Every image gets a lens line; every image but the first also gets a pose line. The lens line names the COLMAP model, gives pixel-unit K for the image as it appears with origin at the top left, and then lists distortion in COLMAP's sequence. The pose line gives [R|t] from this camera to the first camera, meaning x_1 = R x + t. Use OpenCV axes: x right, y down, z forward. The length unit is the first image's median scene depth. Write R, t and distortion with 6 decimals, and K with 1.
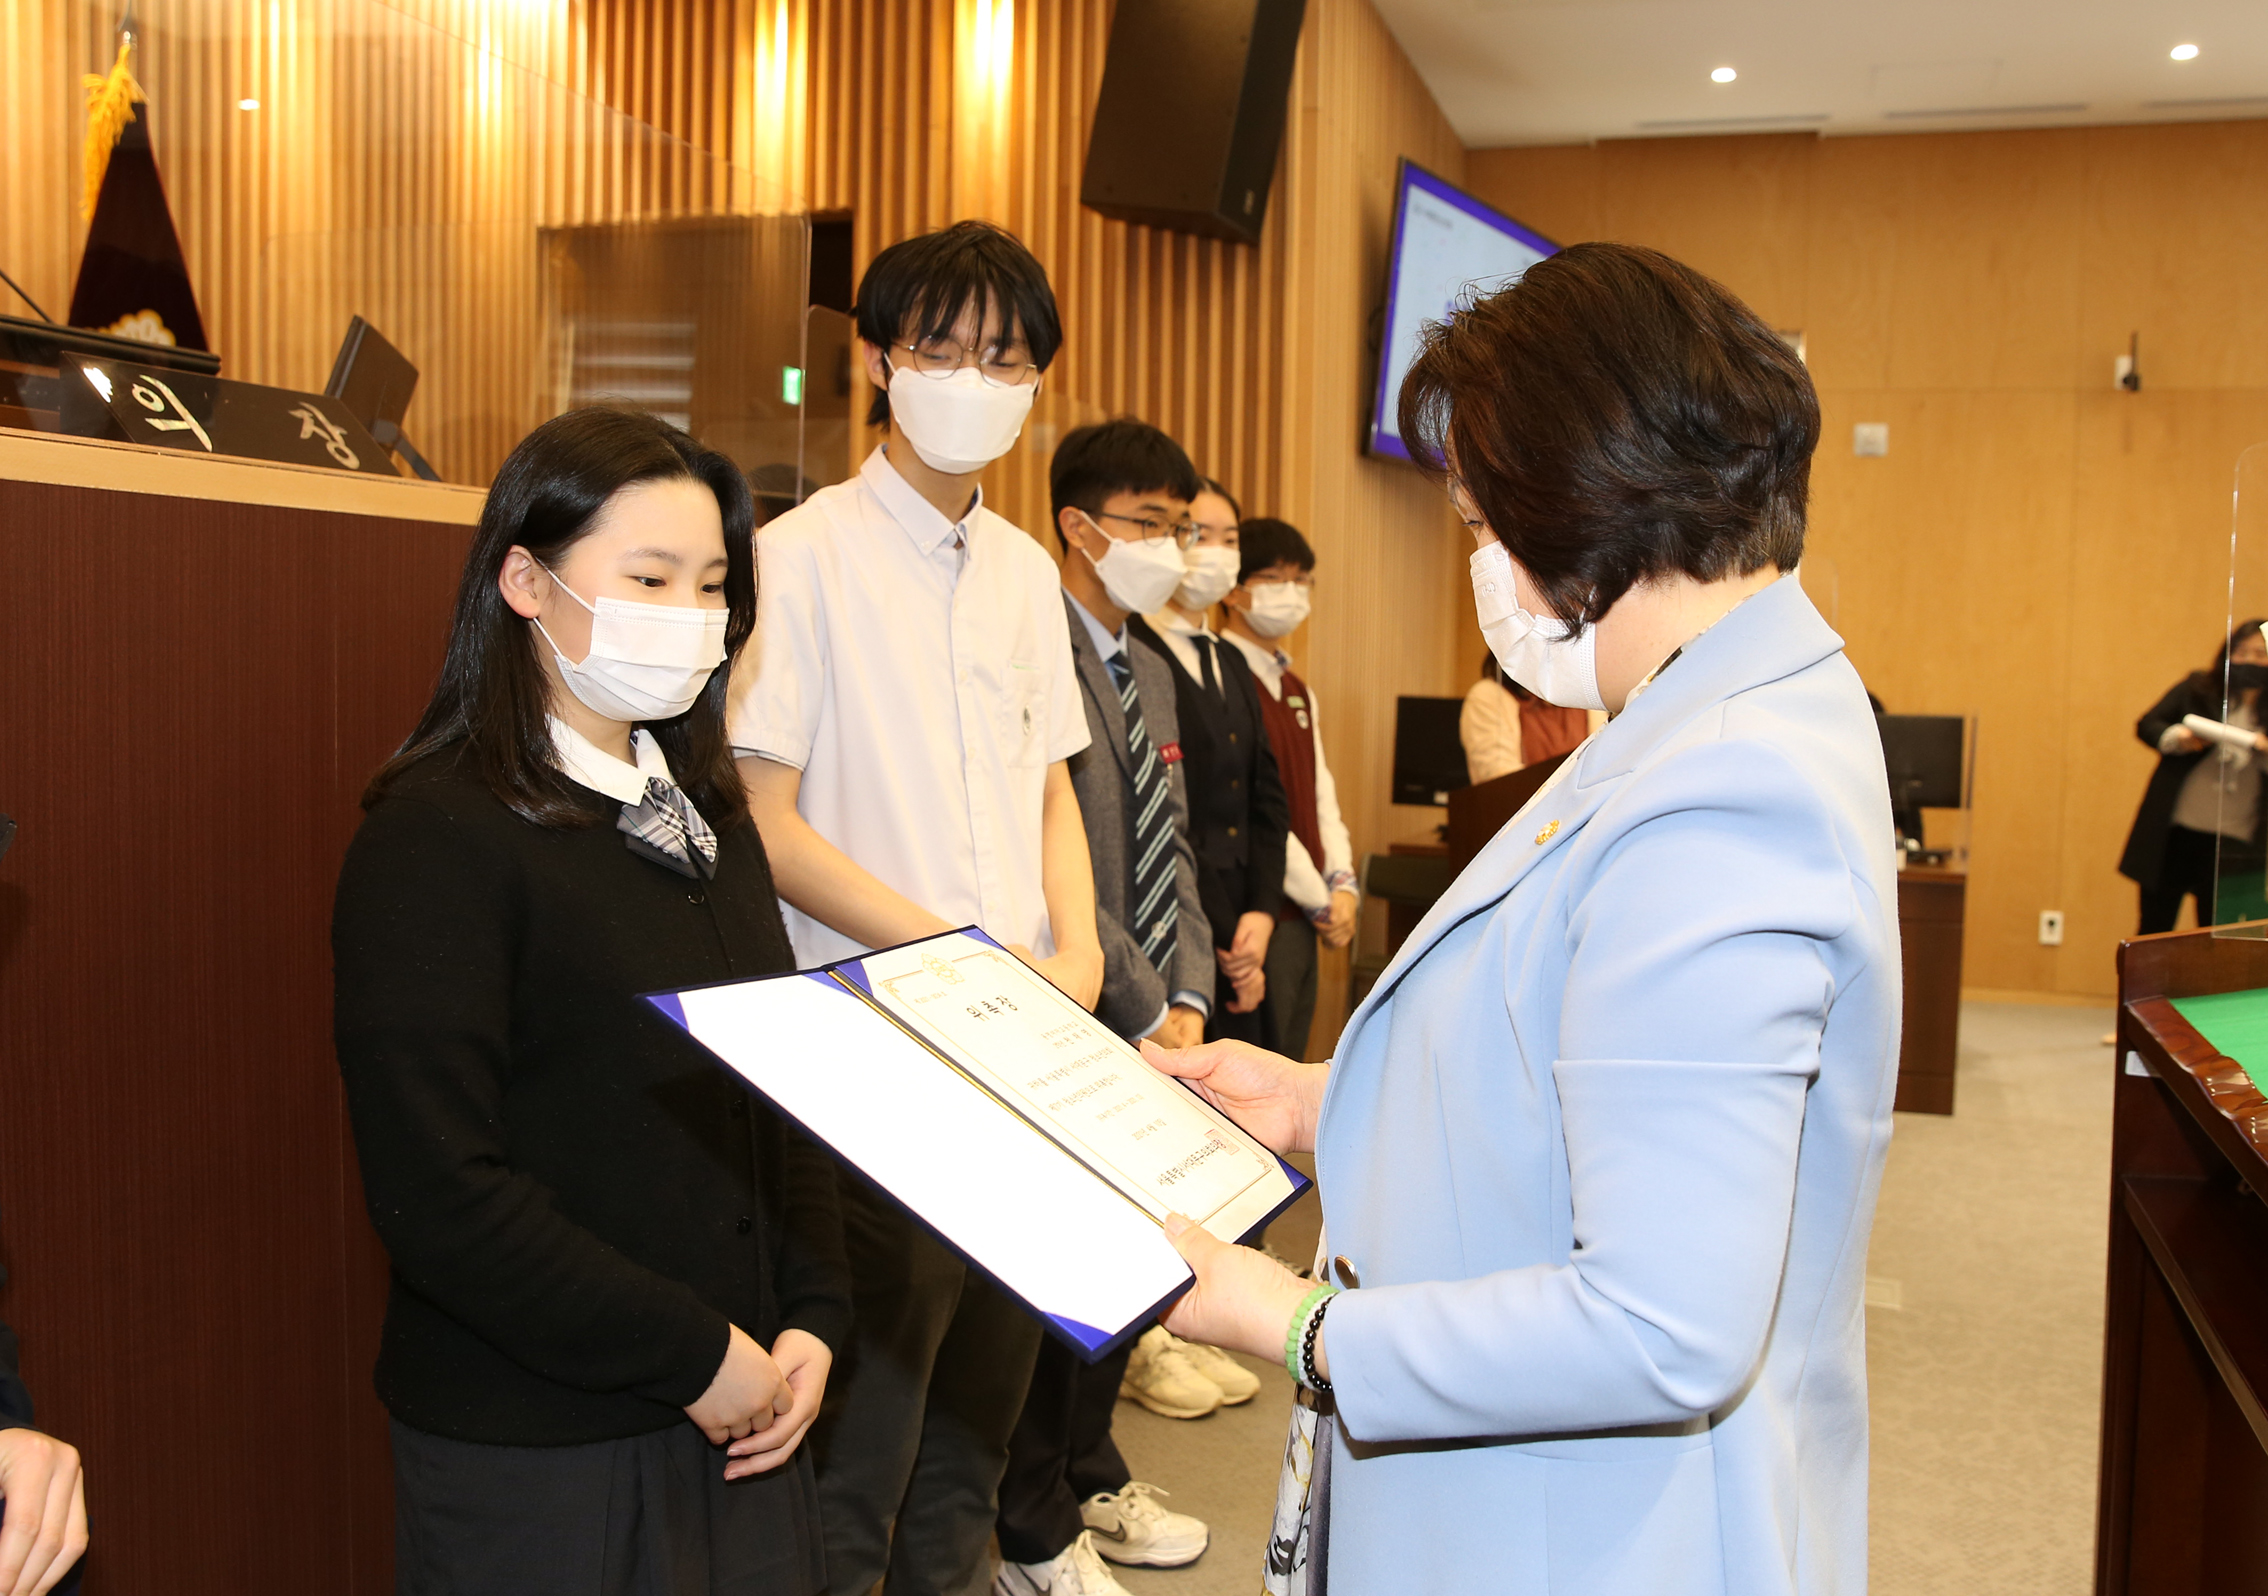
lens RADIAL K [[2027.7, 0, 1141.3], [0, 2027.7, 762.3], [0, 0, 1]] dist [-0.086631, 0.039039]
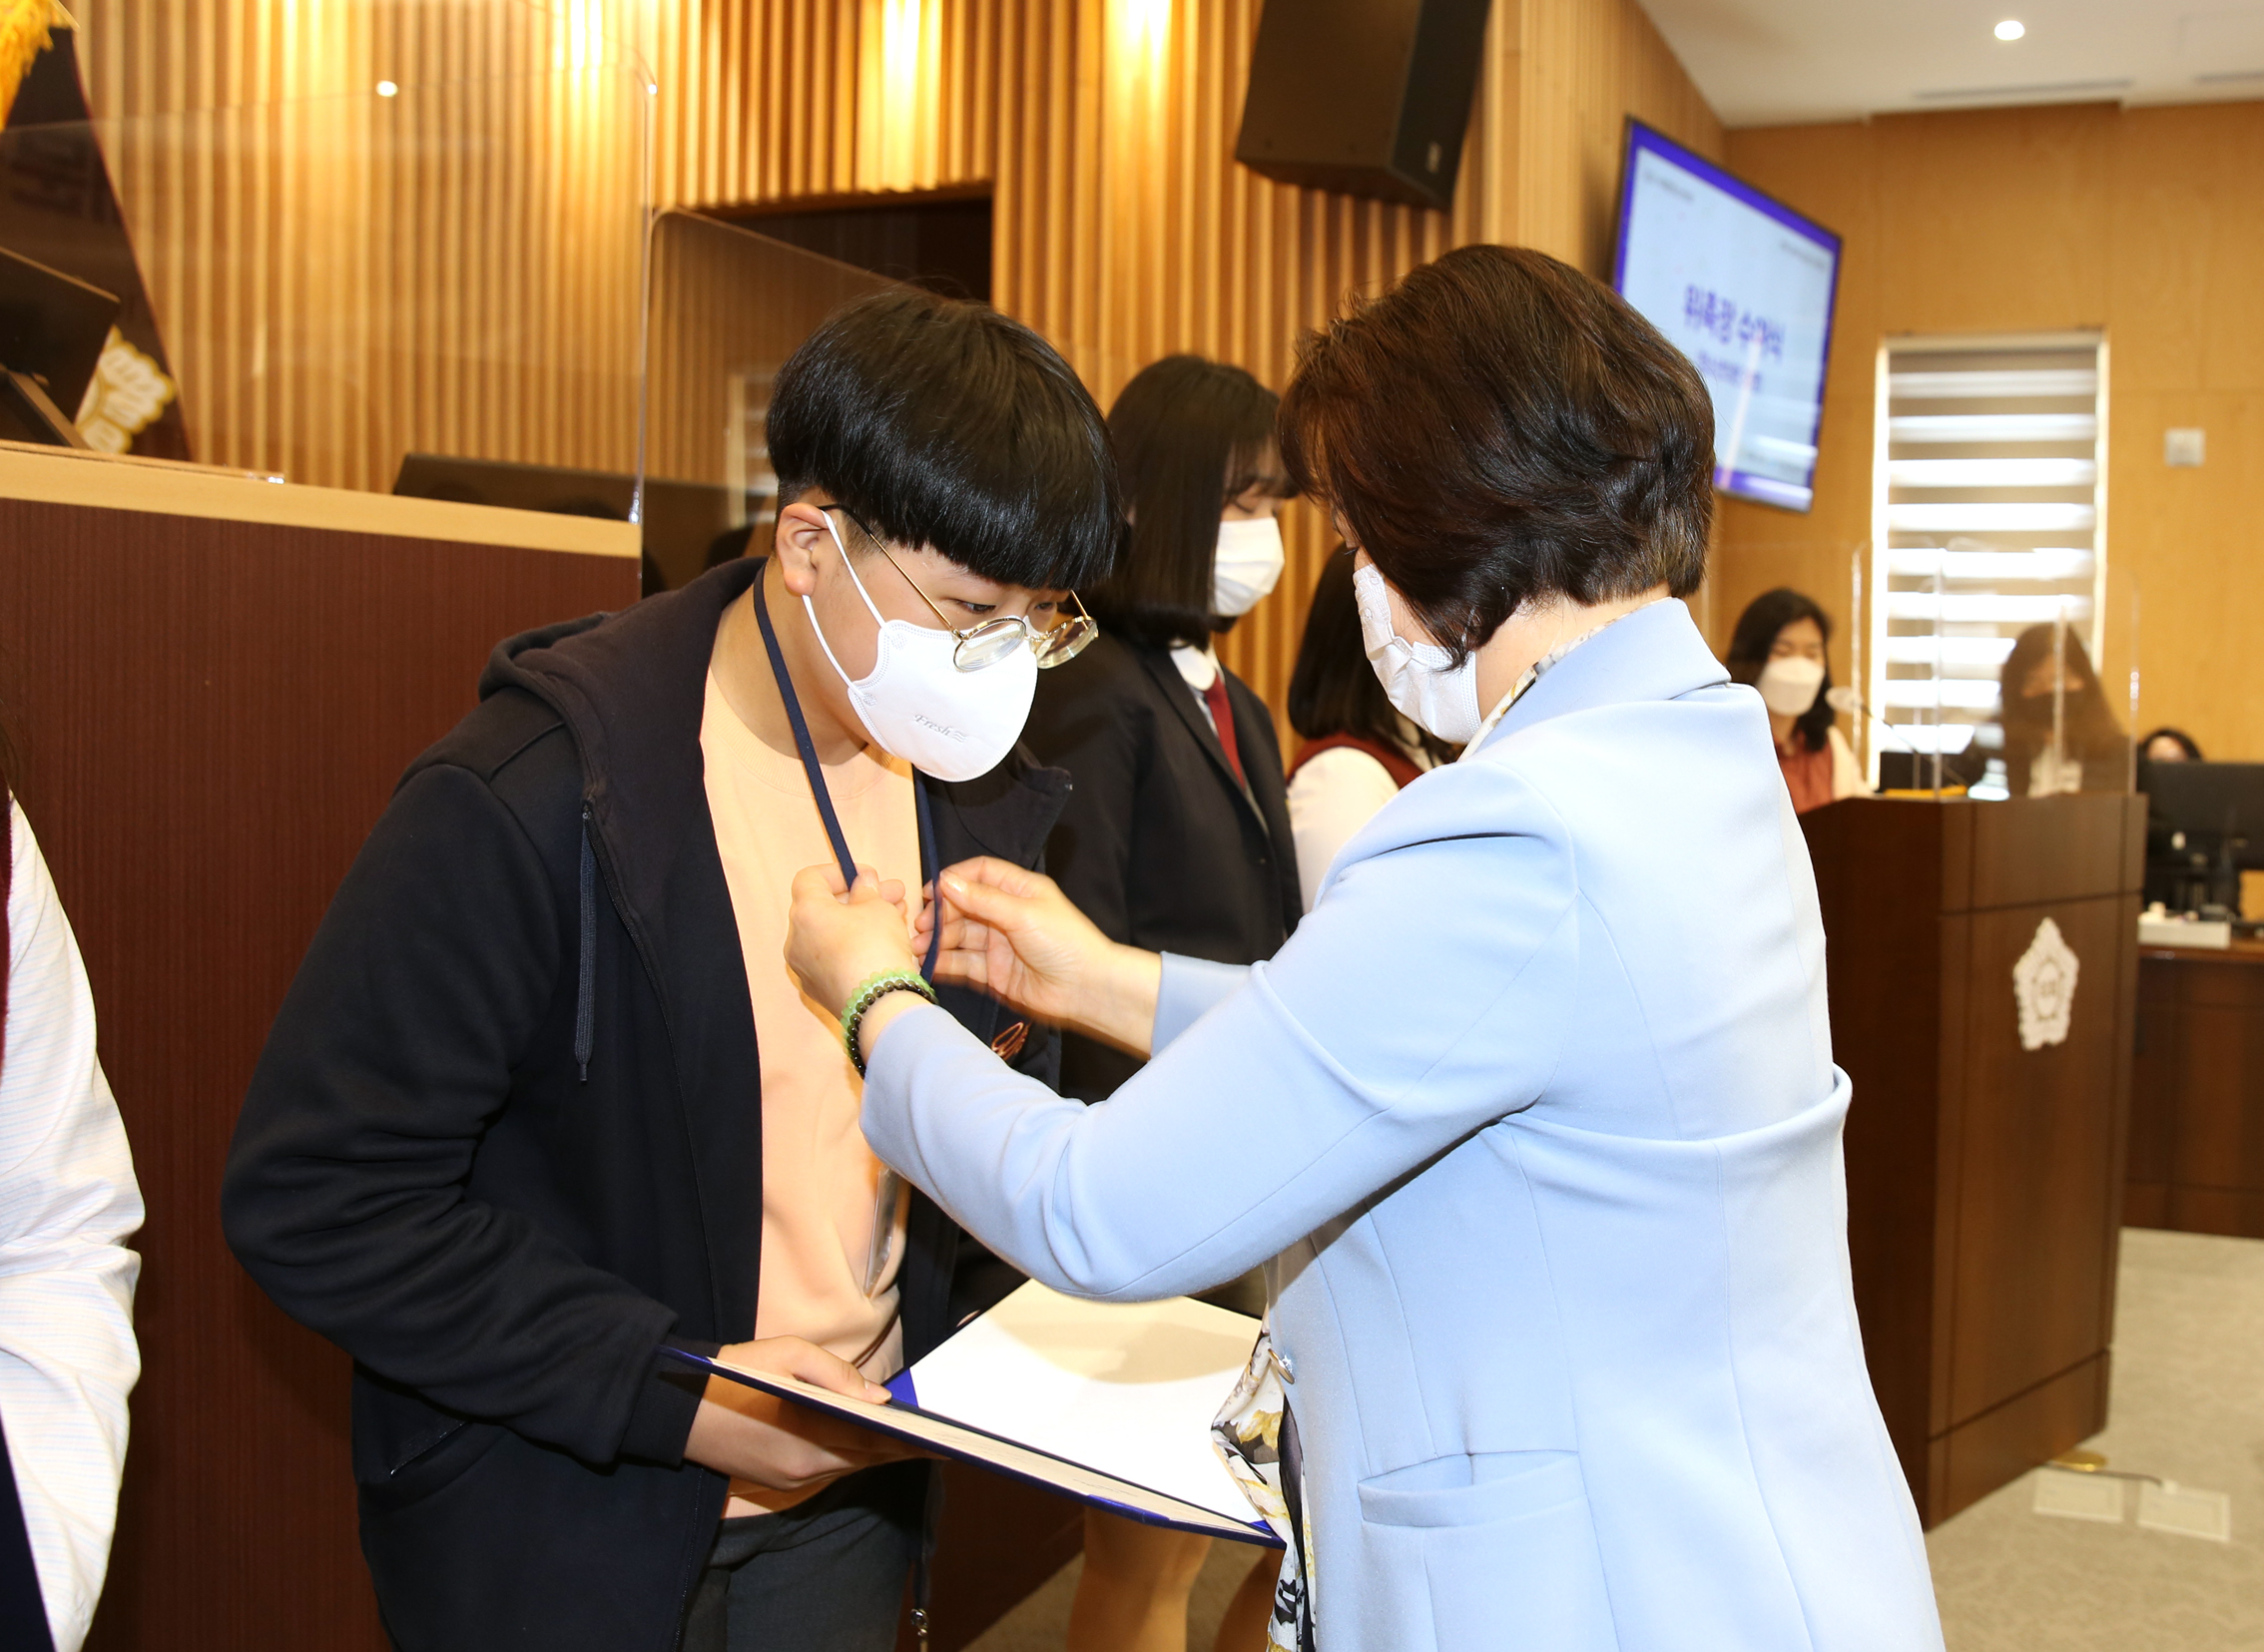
lens RADIAL K [[1994.3, 0, 1416.5], [0, 1994.3, 727.2], [0, 0, 1]] dist [-0.083351, 0.041546]
pose [[0.999600, -0.000683, -0.028278, 0.066376], [-0.000343, 0.999341, -0.036290, -0.008486], [0.028284, 0.036285, 0.998941, 0.169675]]
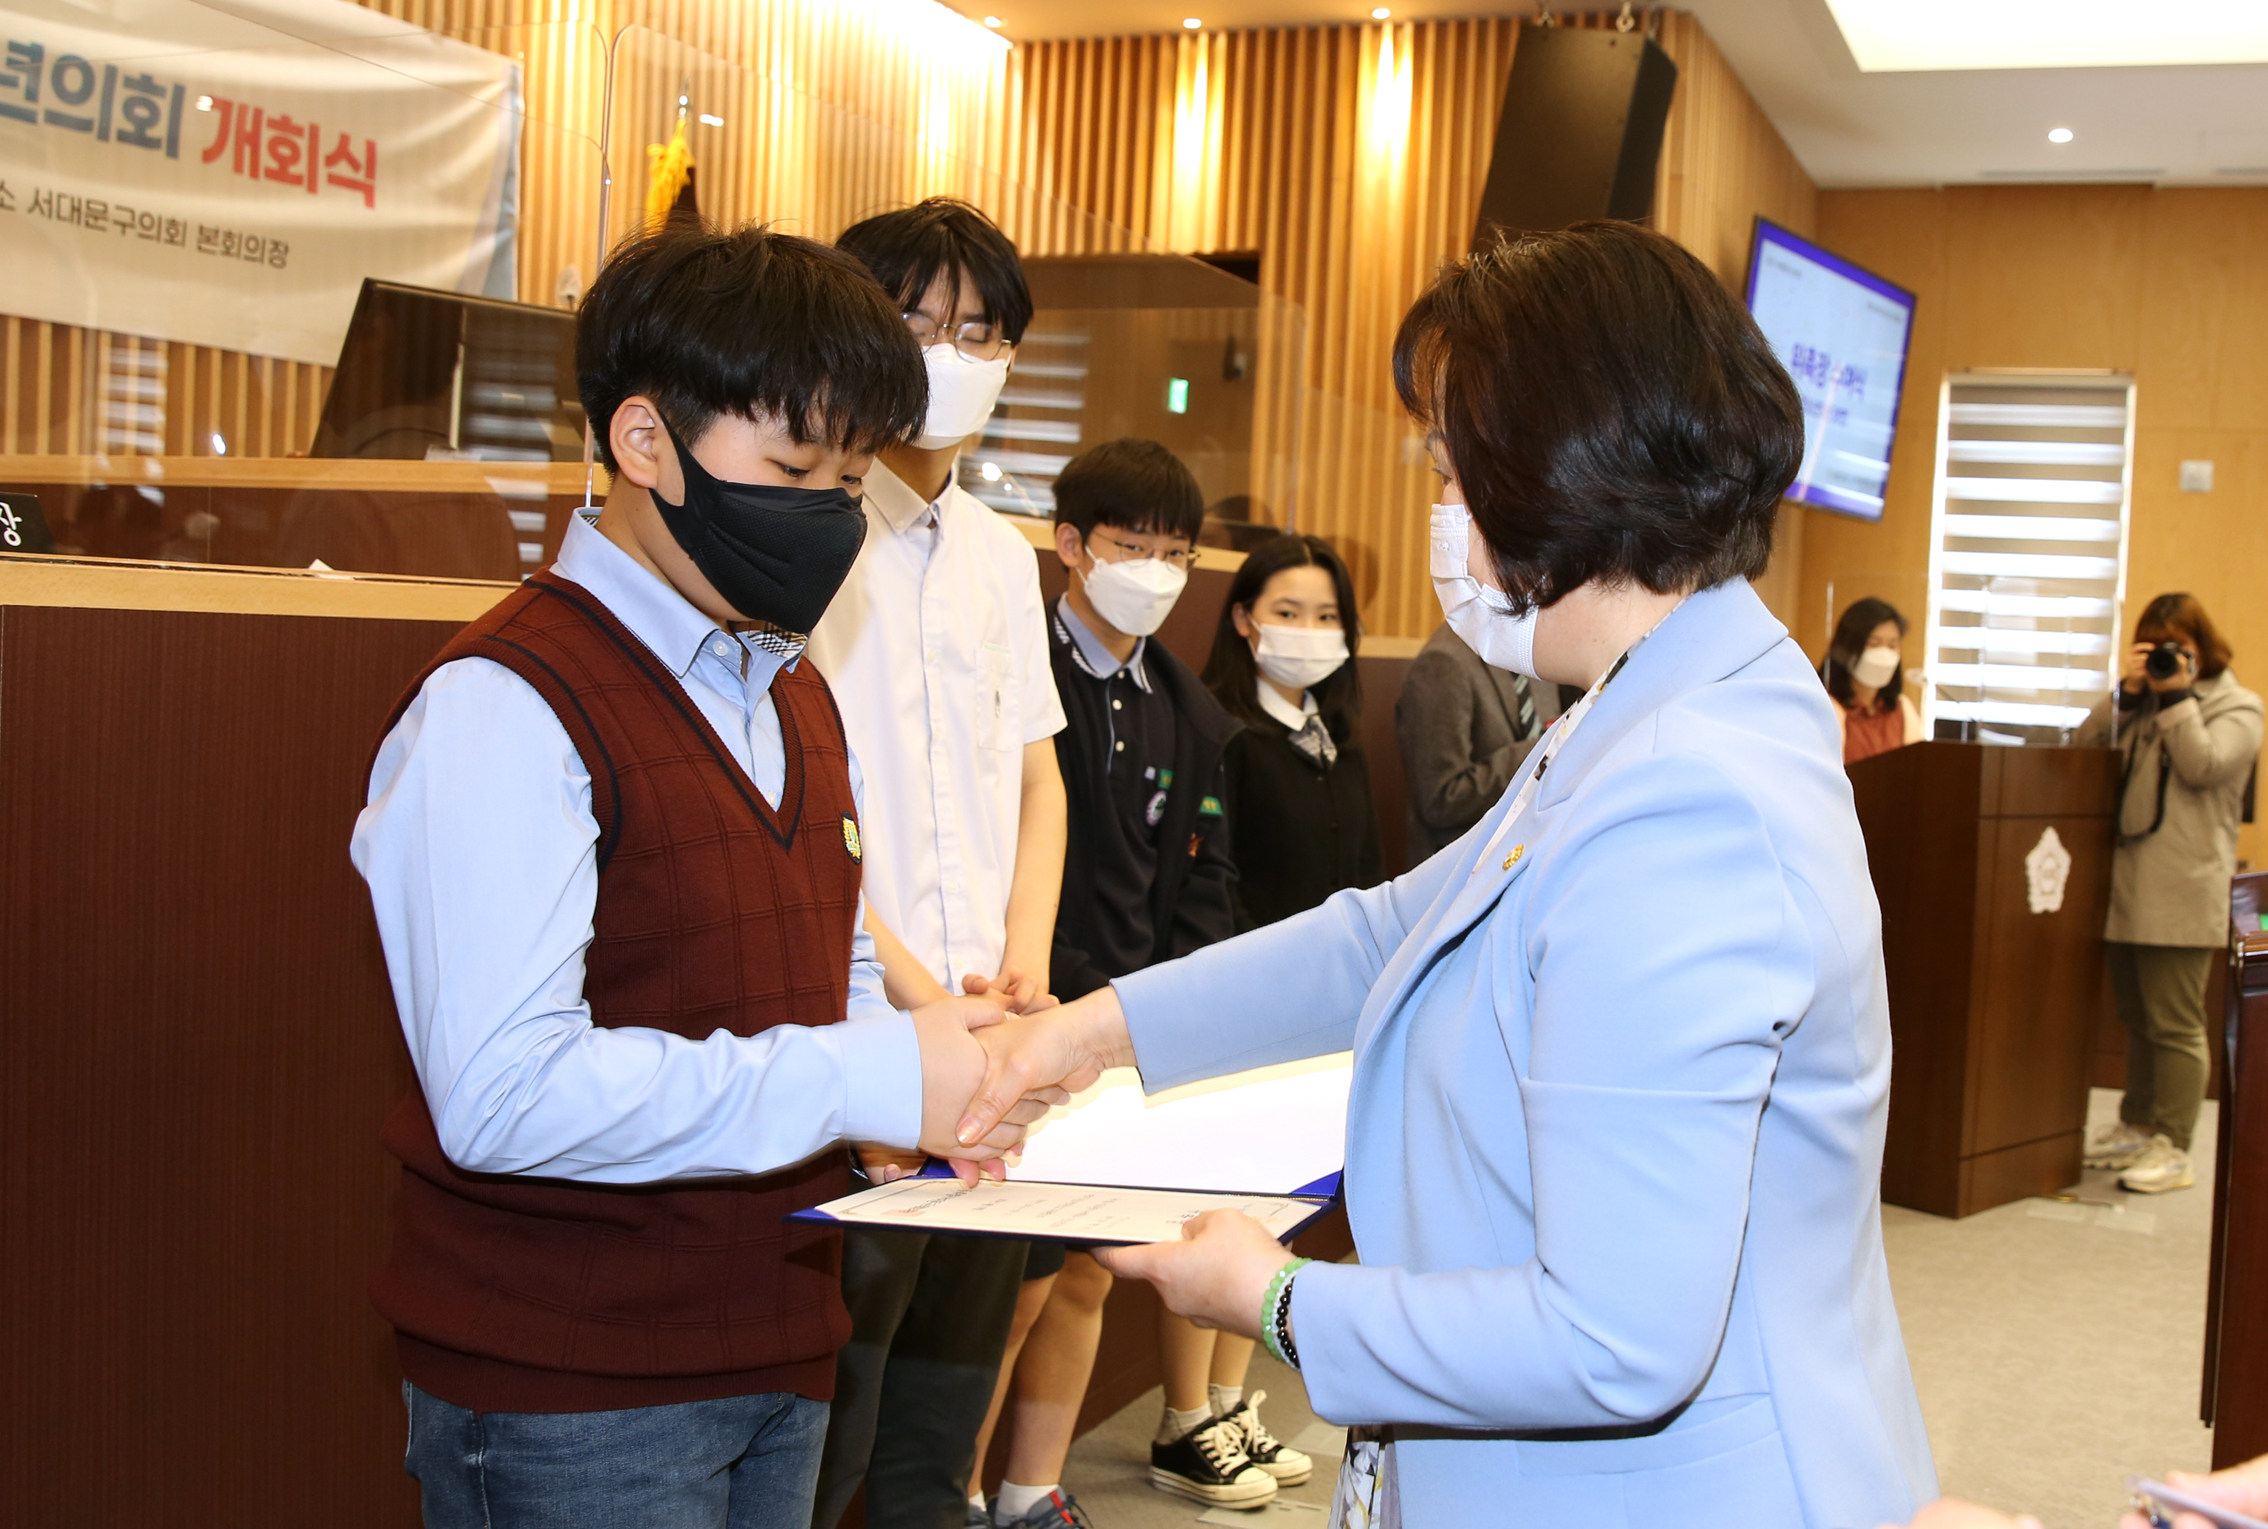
lens RADIAL K [[2238.4, 0, 1352.6], [0, 2238.4, 748.6], [0, 0, 1]] dist [-0.062388, 0.000000]
pose [[0.998500, 0.032093, -0.044371, -0.030033], [-0.032648, 0.999397, -0.011849, 0.013991], [0.043964, 0.013280, 0.998945, -0.239795]]
